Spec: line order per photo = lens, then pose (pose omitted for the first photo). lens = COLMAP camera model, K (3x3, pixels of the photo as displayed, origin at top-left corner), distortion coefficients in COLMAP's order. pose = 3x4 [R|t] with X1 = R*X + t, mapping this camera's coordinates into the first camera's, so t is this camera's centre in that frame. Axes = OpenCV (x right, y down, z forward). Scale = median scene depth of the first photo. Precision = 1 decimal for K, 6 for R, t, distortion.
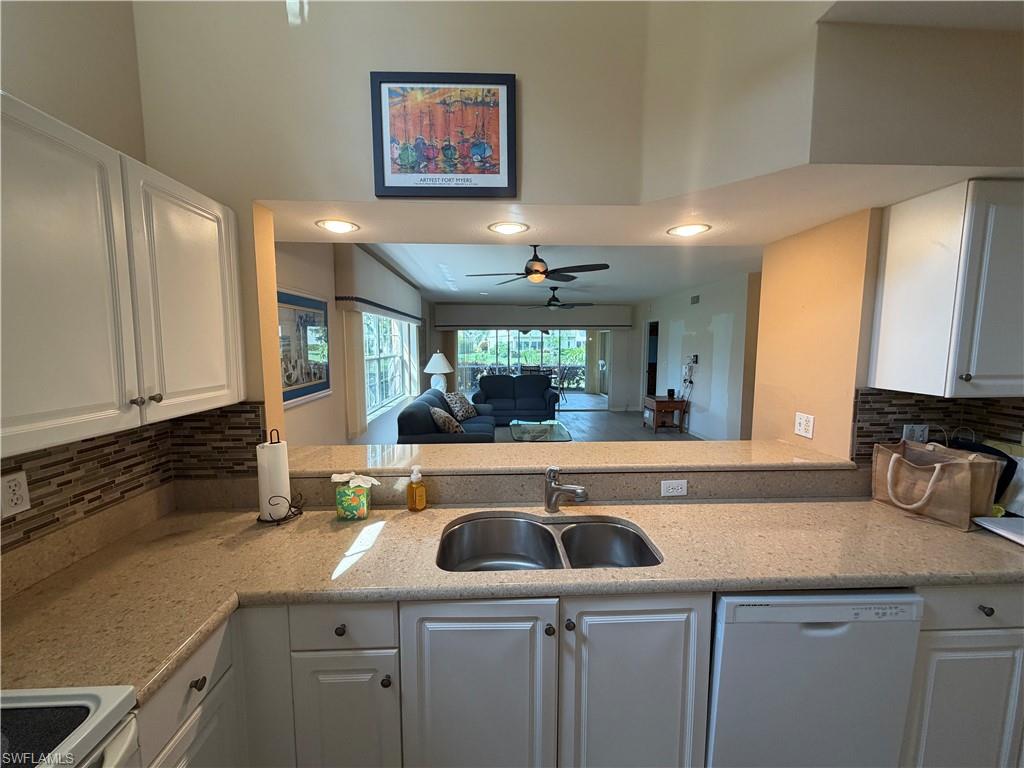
lens RADIAL K [[407.7, 0, 509.6], [0, 407.7, 382.5], [0, 0, 1]] dist [0.001088, -0.000120]
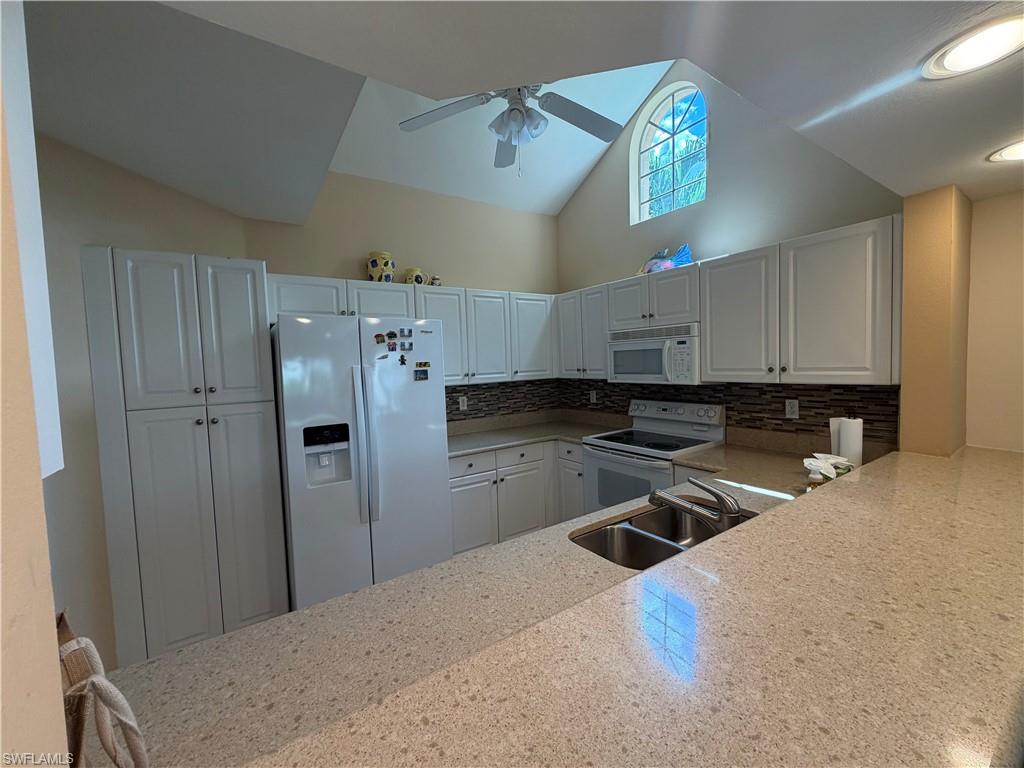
lens RADIAL K [[407.7, 0, 509.4], [0, 407.7, 384.1], [0, 0, 1]] dist [0.001088, -0.000120]
pose [[-0.856975, 0.057459, -0.512144, 0.859259], [-0.012522, 0.991150, 0.132153, -0.092975], [0.515205, 0.119665, -0.848672, 1.469769]]
